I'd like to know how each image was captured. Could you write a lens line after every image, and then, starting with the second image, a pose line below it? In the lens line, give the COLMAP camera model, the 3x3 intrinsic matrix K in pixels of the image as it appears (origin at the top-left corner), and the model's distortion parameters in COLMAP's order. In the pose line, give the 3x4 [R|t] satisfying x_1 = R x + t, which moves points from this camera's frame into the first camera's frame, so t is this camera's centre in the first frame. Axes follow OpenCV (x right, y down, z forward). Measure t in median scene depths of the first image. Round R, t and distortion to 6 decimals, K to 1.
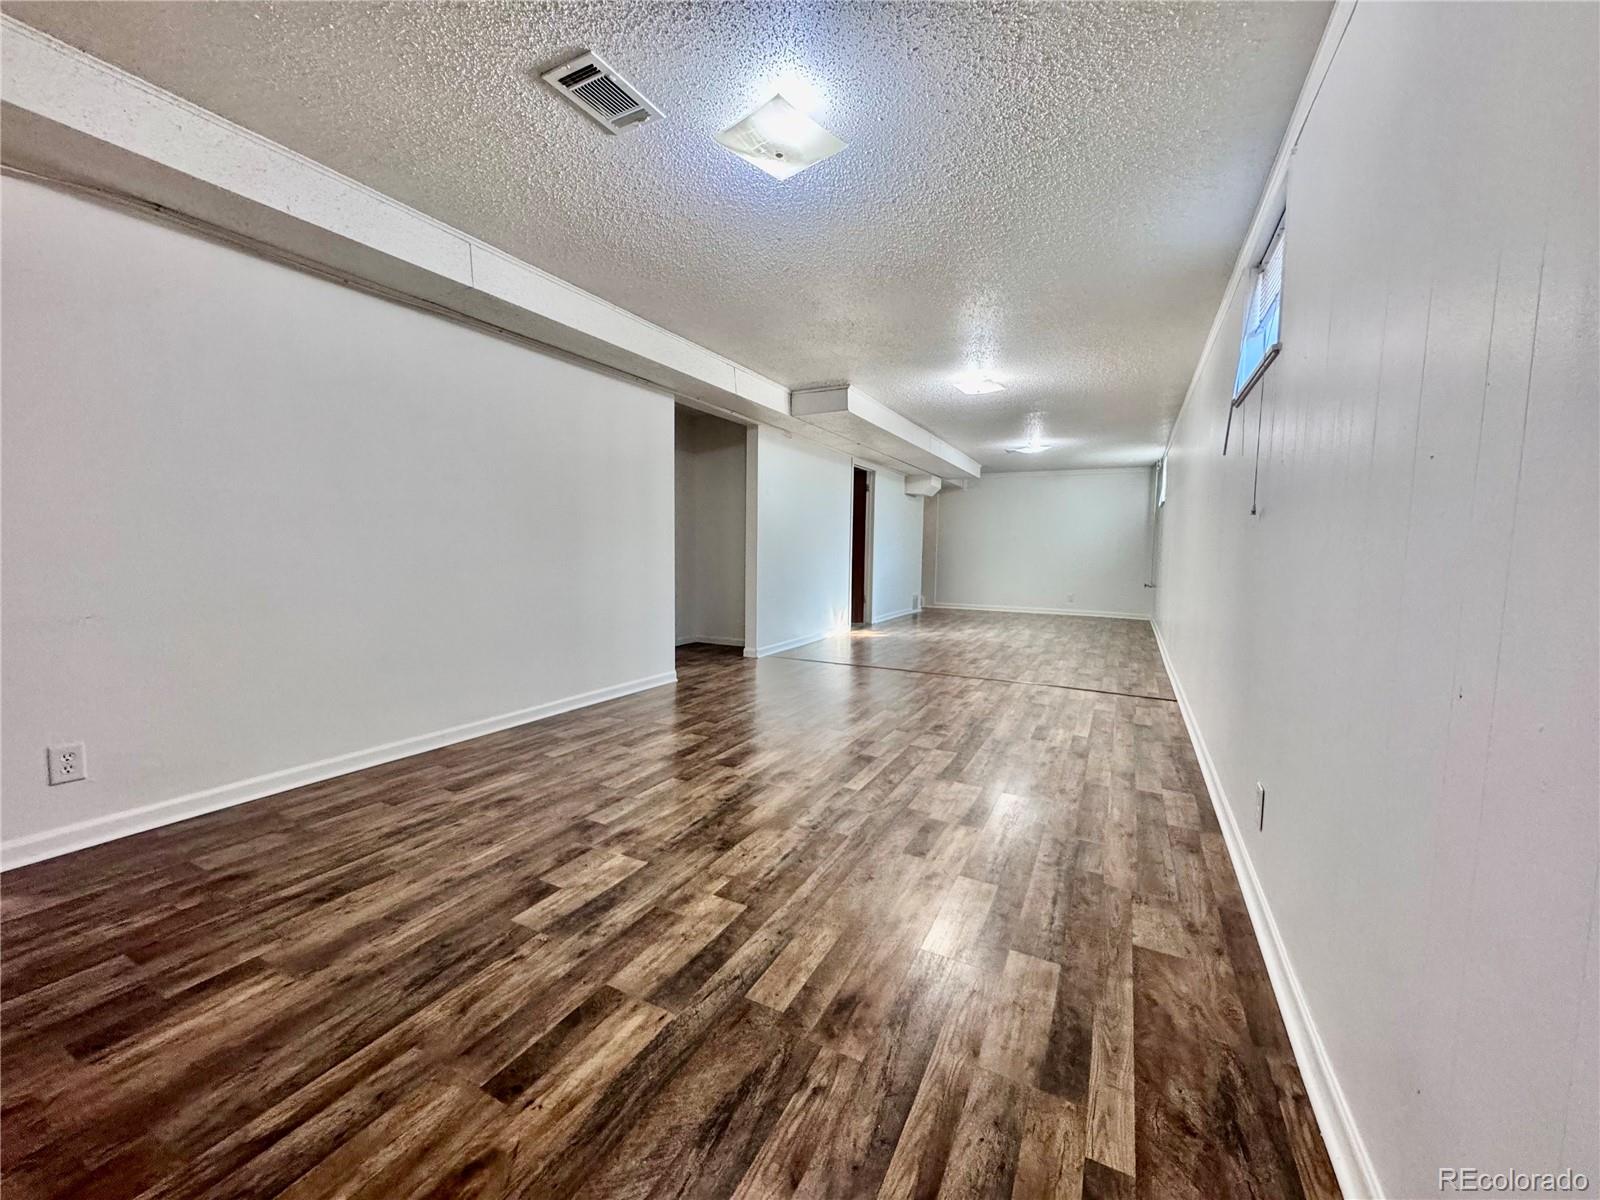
lens RADIAL K [[639.7, 0, 790.2], [0, 639.7, 601.5], [0, 0, 1]] dist [-0.000048, -0.000426]
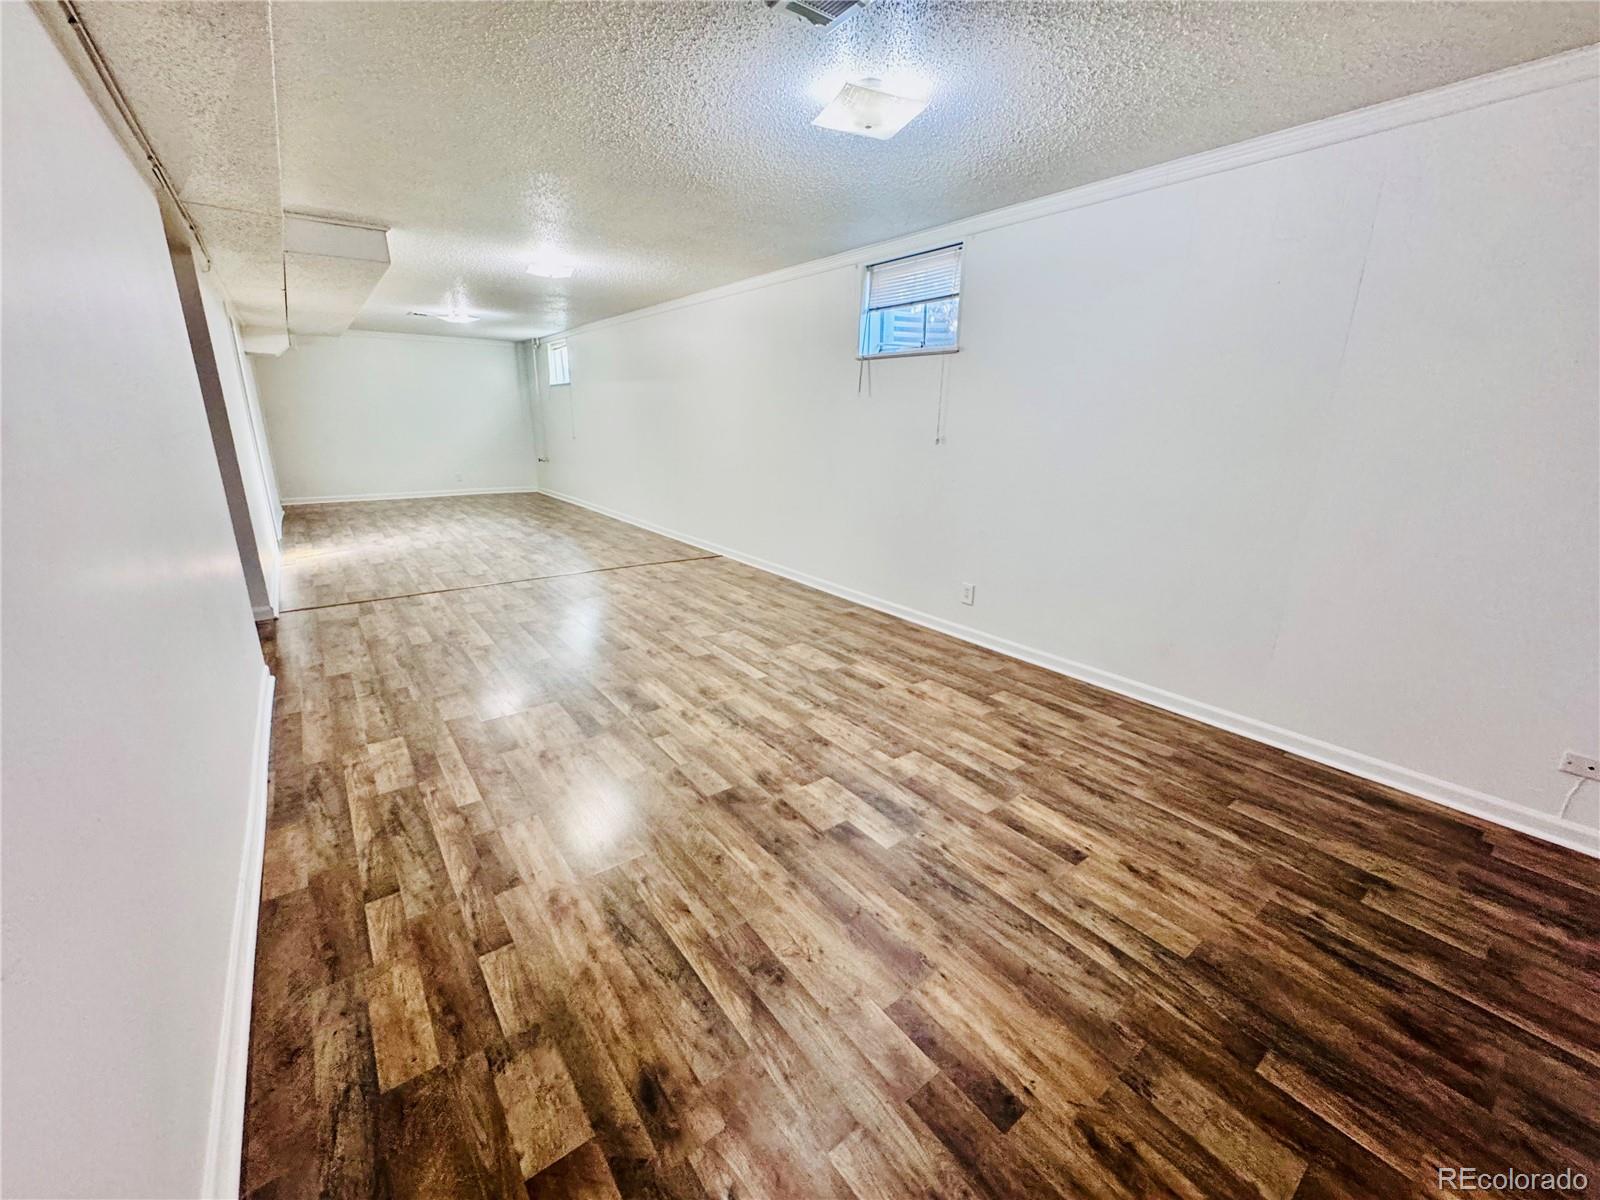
lens RADIAL K [[639.7, 0, 790.2], [0, 639.7, 601.5], [0, 0, 1]] dist [-0.000048, -0.000426]
pose [[0.429309, -0.261100, 0.864593, -1.206547], [0.066301, 0.963828, 0.258147, -0.210638], [-0.900721, -0.053502, 0.431091, 0.589273]]
